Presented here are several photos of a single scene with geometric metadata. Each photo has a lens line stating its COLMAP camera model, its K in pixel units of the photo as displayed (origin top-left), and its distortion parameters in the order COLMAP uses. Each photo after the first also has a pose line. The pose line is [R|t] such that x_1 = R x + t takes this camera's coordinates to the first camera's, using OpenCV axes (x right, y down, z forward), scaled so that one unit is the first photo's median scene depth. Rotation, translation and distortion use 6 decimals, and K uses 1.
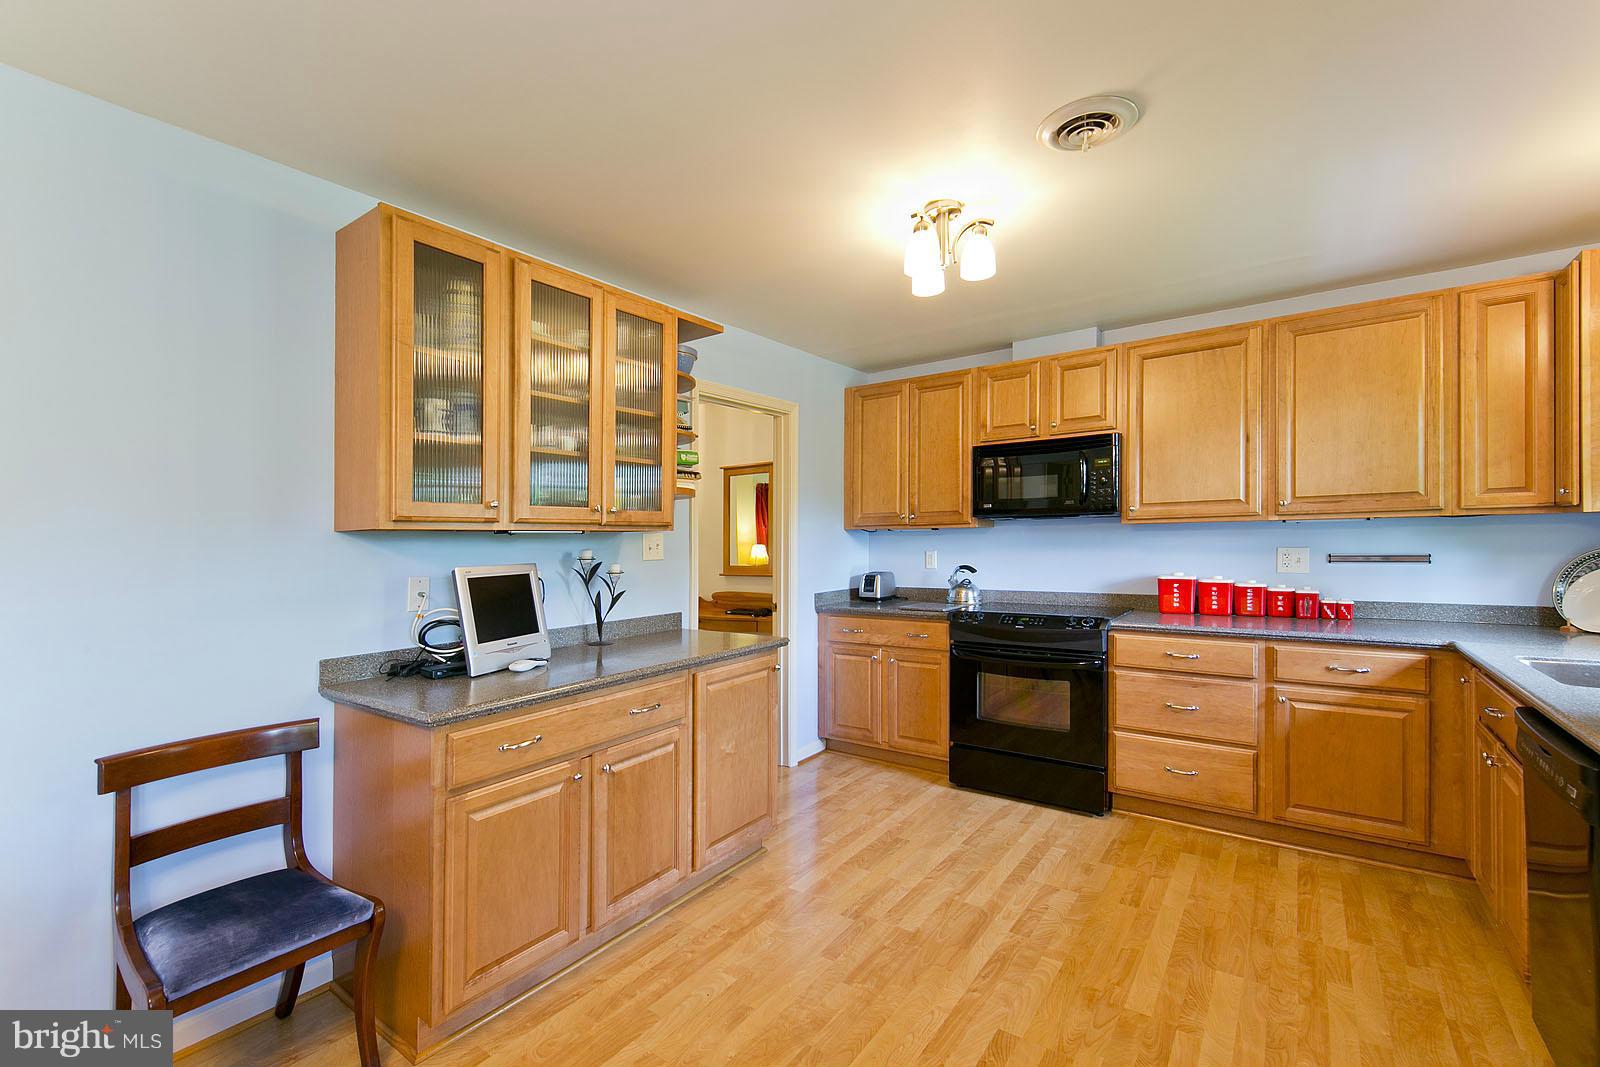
lens RADIAL K [[716.9, 0, 756.0], [0, 716.9, 532.9], [0, 0, 1]] dist [-0.008966, -0.000501]
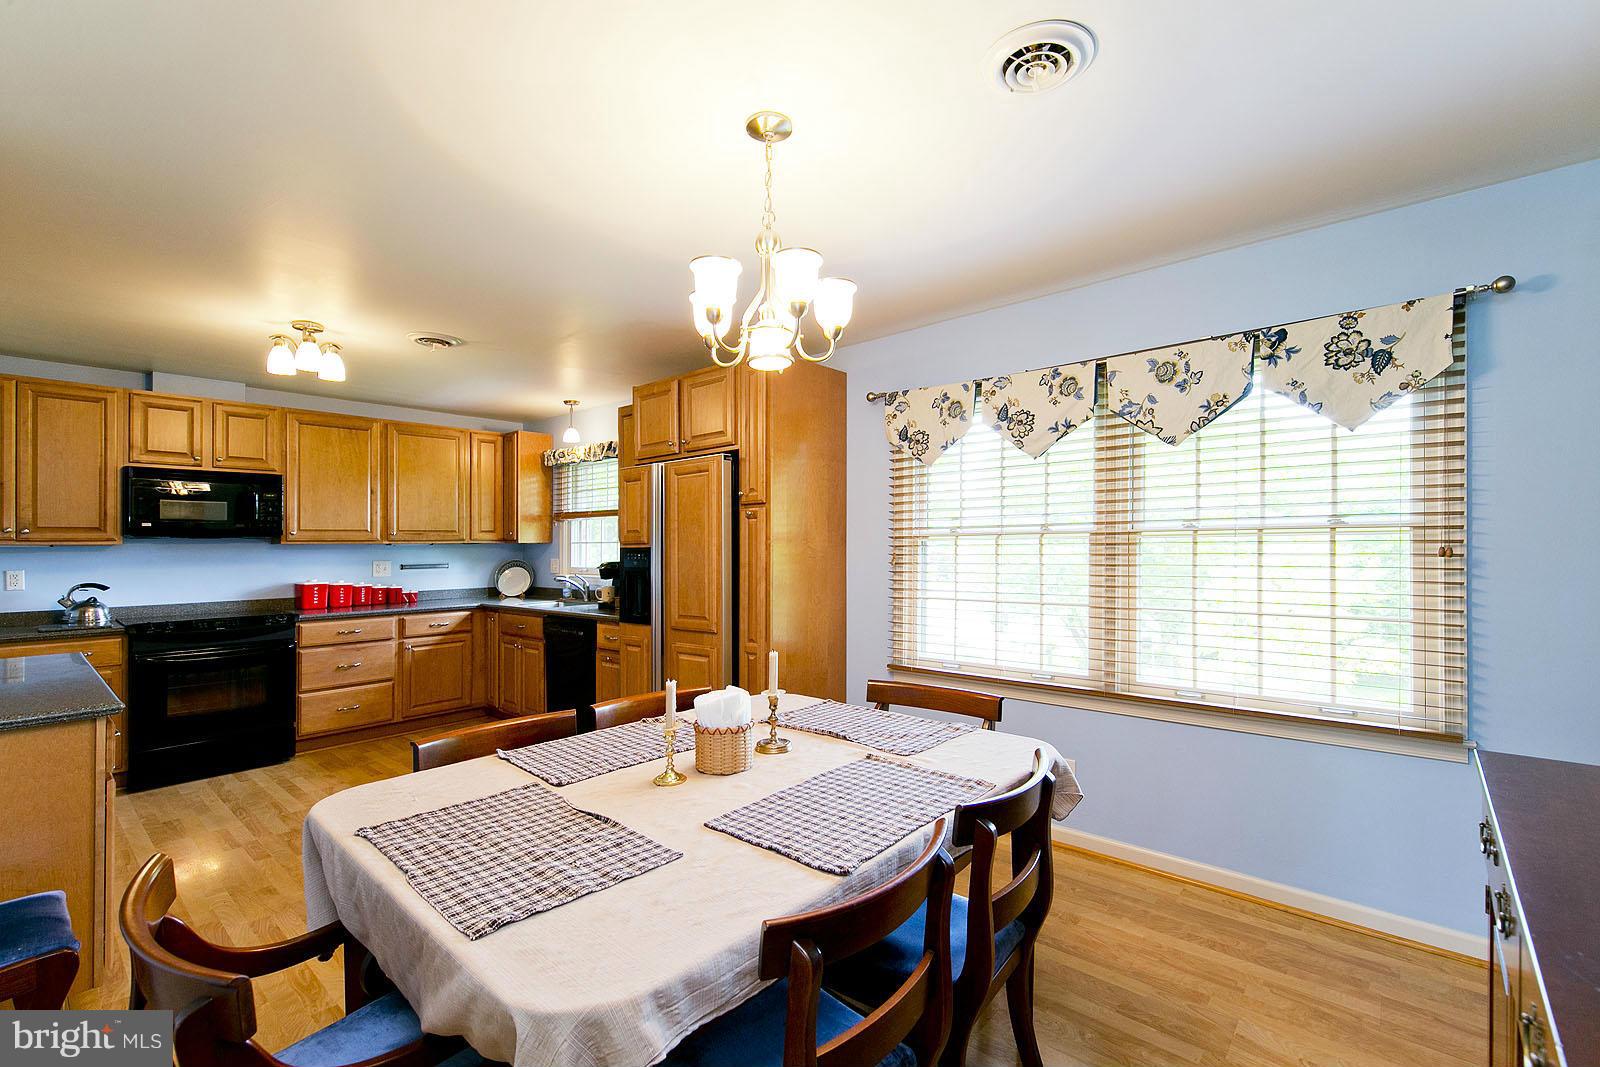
lens RADIAL K [[716.9, 0, 804.3], [0, 716.9, 551.1], [0, 0, 1]] dist [-0.008966, -0.000501]
pose [[0.095783, 0.008685, 0.995364, -0.868708], [0.003106, 0.999954, -0.009024, 0.018514], [-0.995397, 0.003956, 0.095752, -0.113389]]
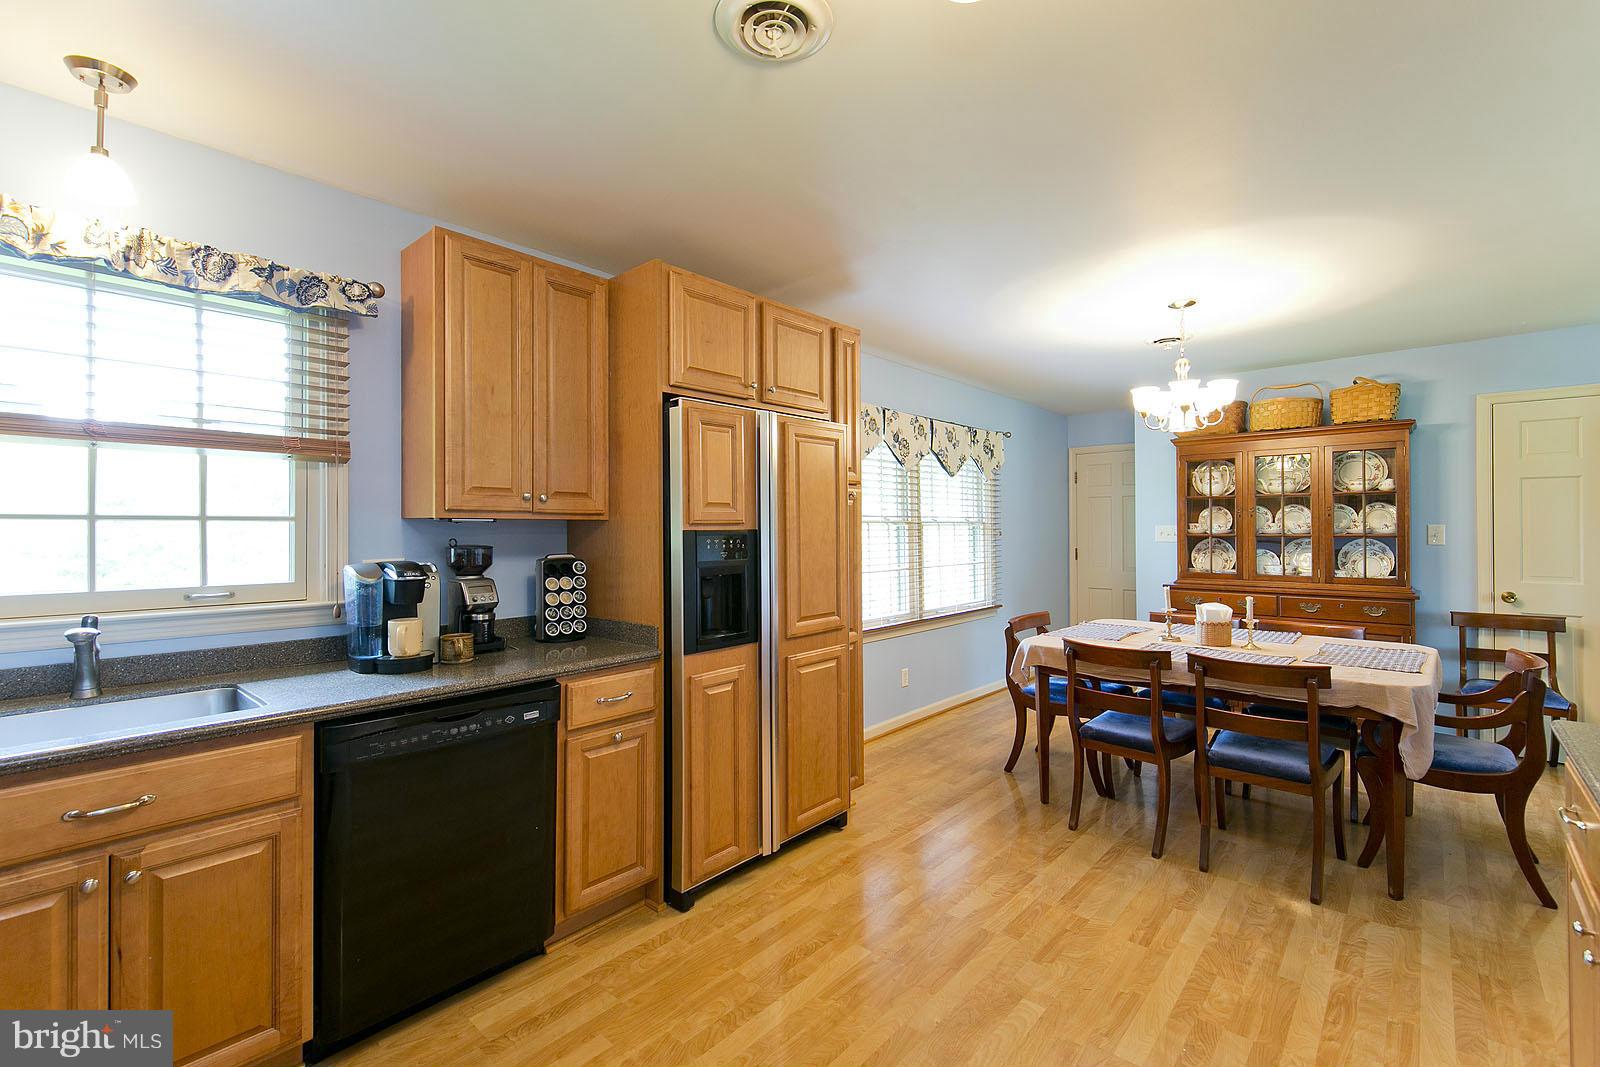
lens RADIAL K [[677.4, 0, 835.1], [0, 677.4, 540.2], [0, 0, 1]] dist [-0.002491, -0.003113]
pose [[-0.997304, 0.020376, 0.070500, 0.171715], [0.021181, 0.999718, 0.010700, 0.006608], [-0.070262, 0.012164, -0.997454, 1.051970]]
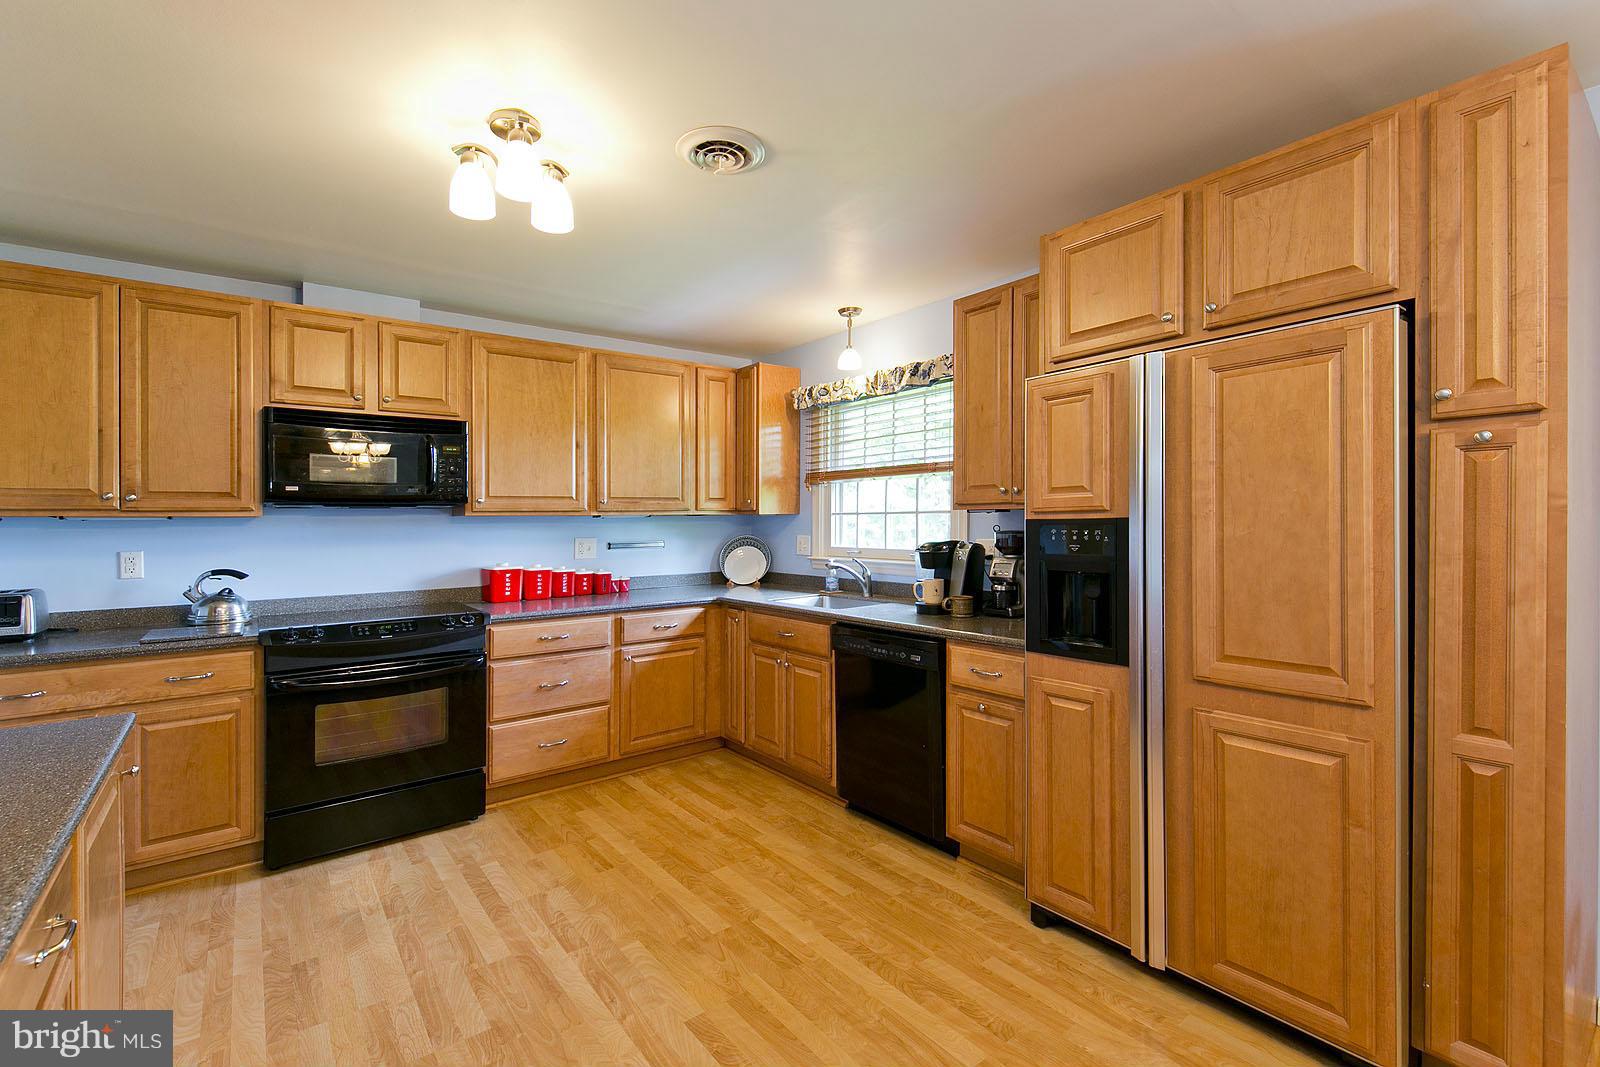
lens RADIAL K [[677.4, 0, 823.6], [0, 677.4, 531.1], [0, 0, 1]] dist [-0.002491, -0.003113]
pose [[0.231561, 0.001174, 0.972820, -0.332844], [0.001461, 0.999998, -0.001555, 0.012786], [-0.972819, 0.001781, 0.231558, 0.379644]]
